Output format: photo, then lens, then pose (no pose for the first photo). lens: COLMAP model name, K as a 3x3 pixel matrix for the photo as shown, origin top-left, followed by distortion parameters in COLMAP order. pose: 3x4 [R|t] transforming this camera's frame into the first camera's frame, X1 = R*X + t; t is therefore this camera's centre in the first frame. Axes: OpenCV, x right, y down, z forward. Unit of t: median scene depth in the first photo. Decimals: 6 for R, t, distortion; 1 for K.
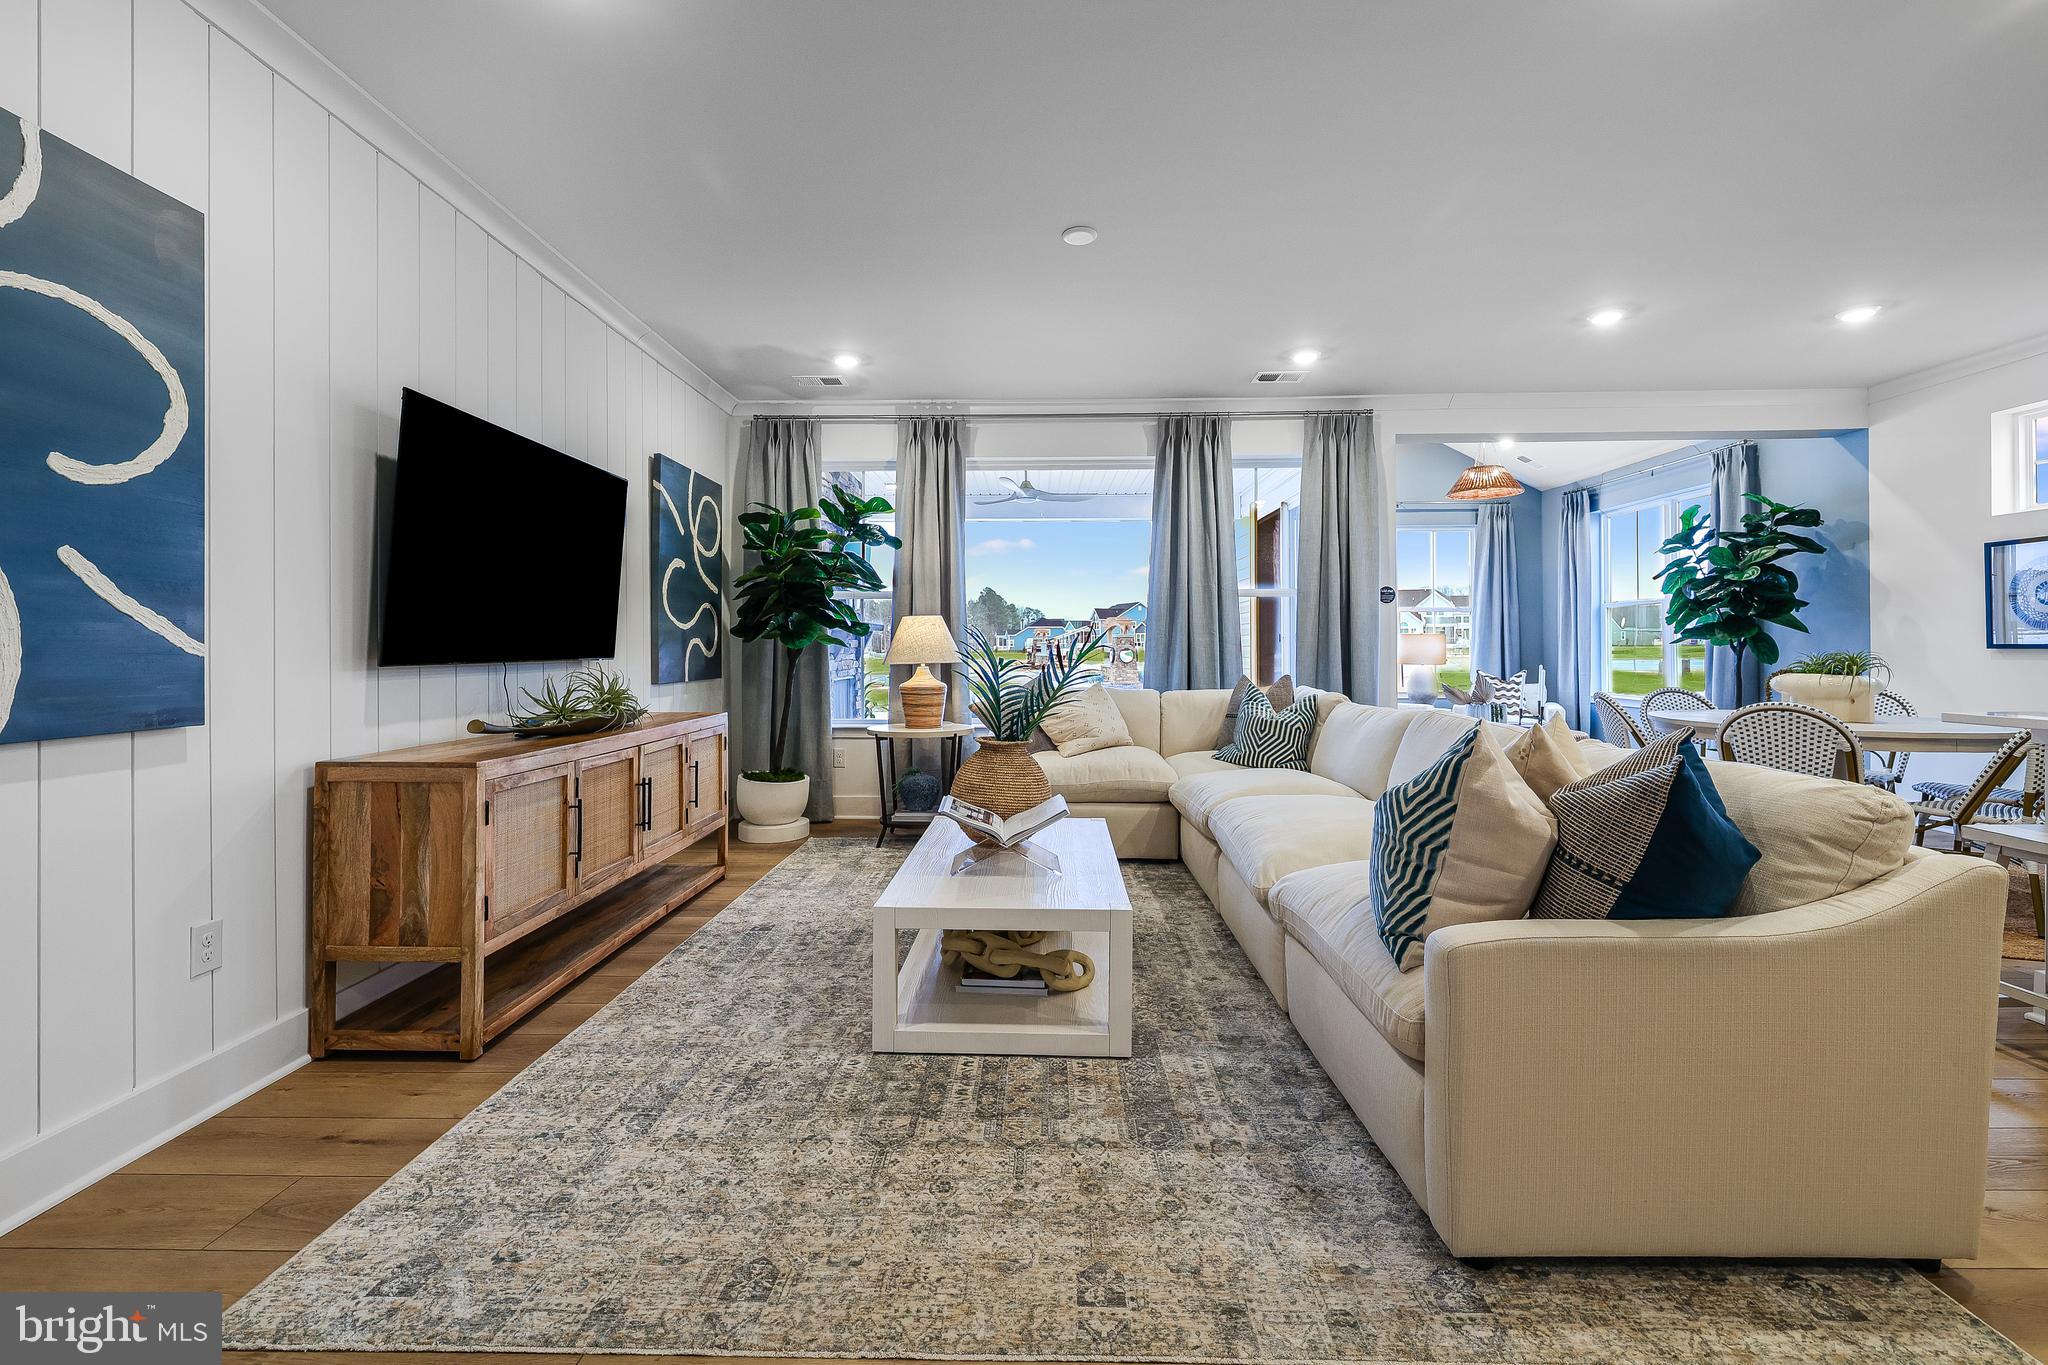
lens RADIAL K [[871.7, 0, 1018.5], [0, 871.7, 645.6], [0, 0, 1]] dist [-0.000610, -0.000006]
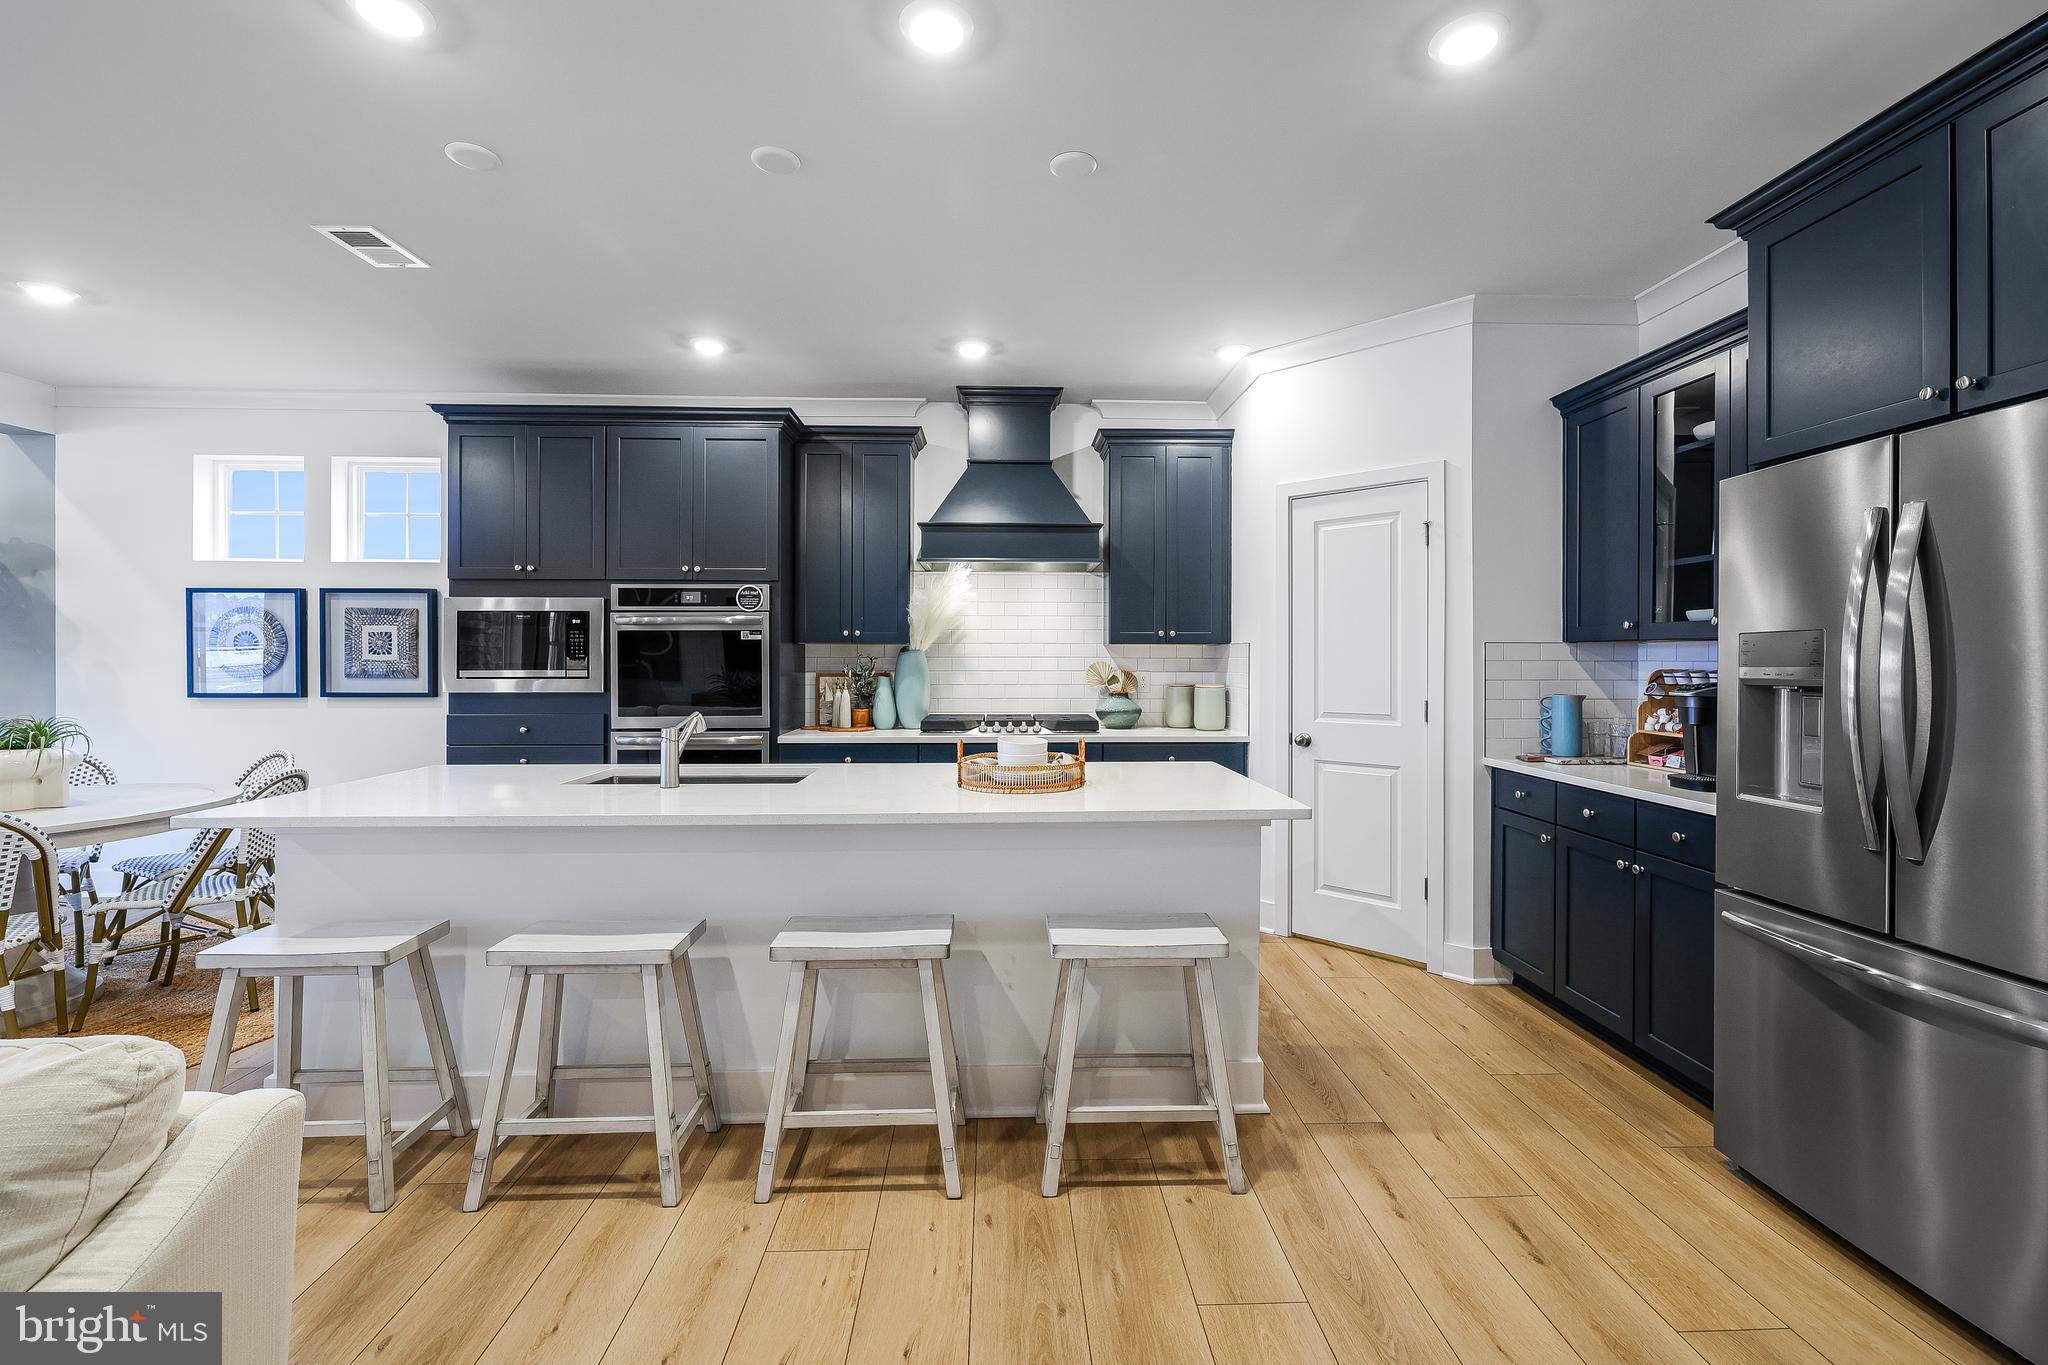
lens RADIAL K [[863.1, 0, 1025.6], [0, 863.1, 662.8], [0, 0, 1]] dist [-0.001170, -0.000051]
pose [[-0.056826, 0.000620, 0.998384, 0.185572], [-0.004464, 0.999990, -0.000875, -0.065972], [-0.998374, -0.004506, -0.056823, 0.221997]]
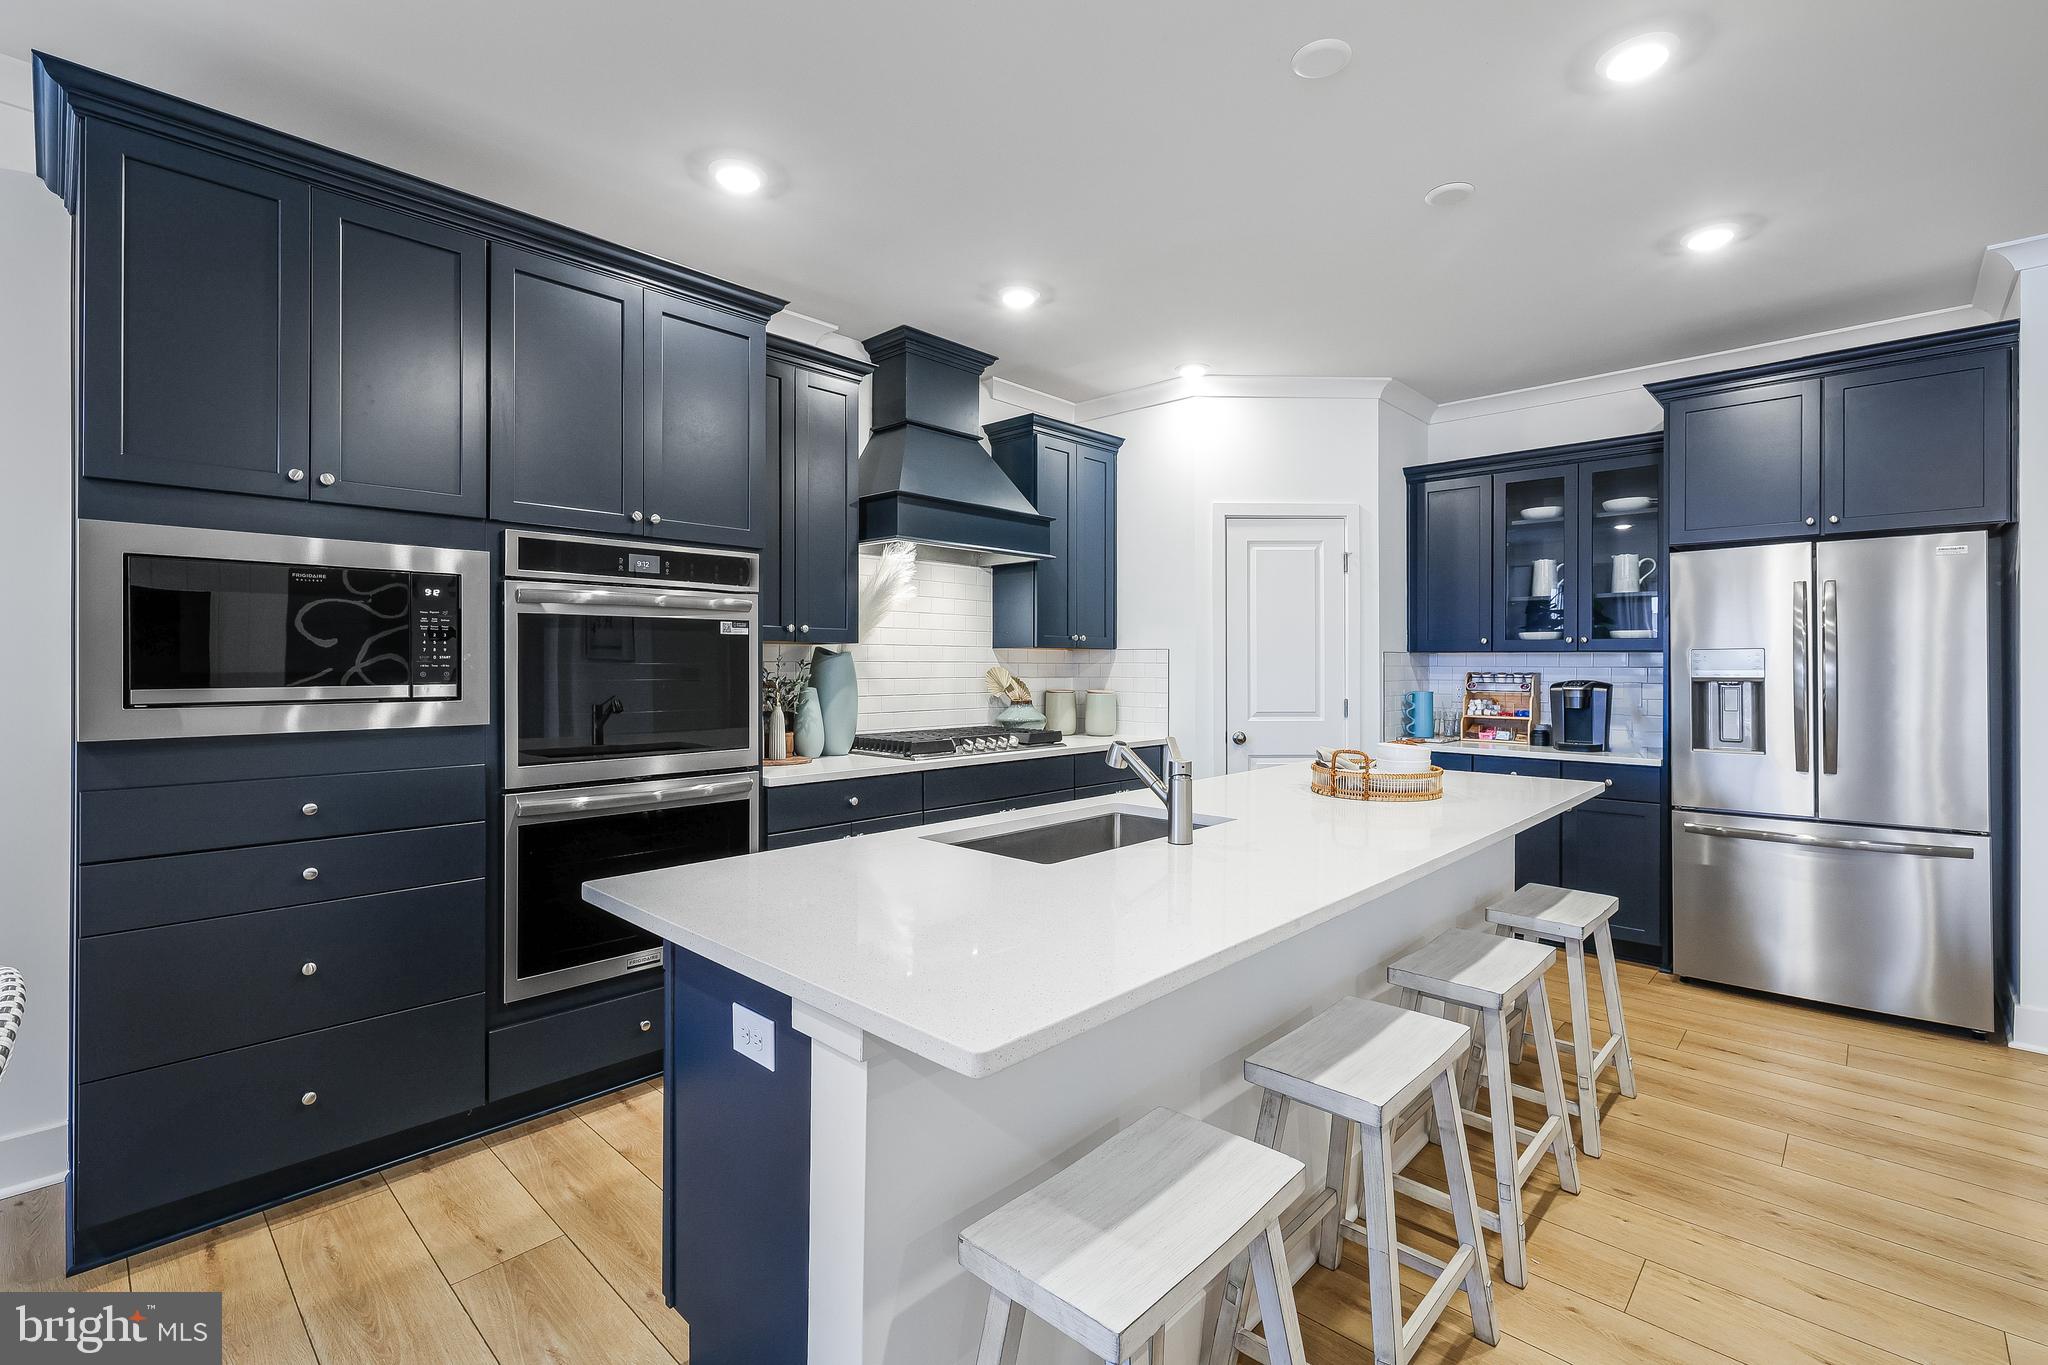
lens RADIAL K [[911.5, 0, 1027.2], [0, 911.5, 670.1], [0, 0, 1]] dist [0.000765, -0.000214]
pose [[-0.742628, 0.000239, 0.669704, 0.744856], [-0.000500, 0.999999, -0.000911, -0.063799], [-0.669704, -0.001012, -0.742628, 1.148451]]
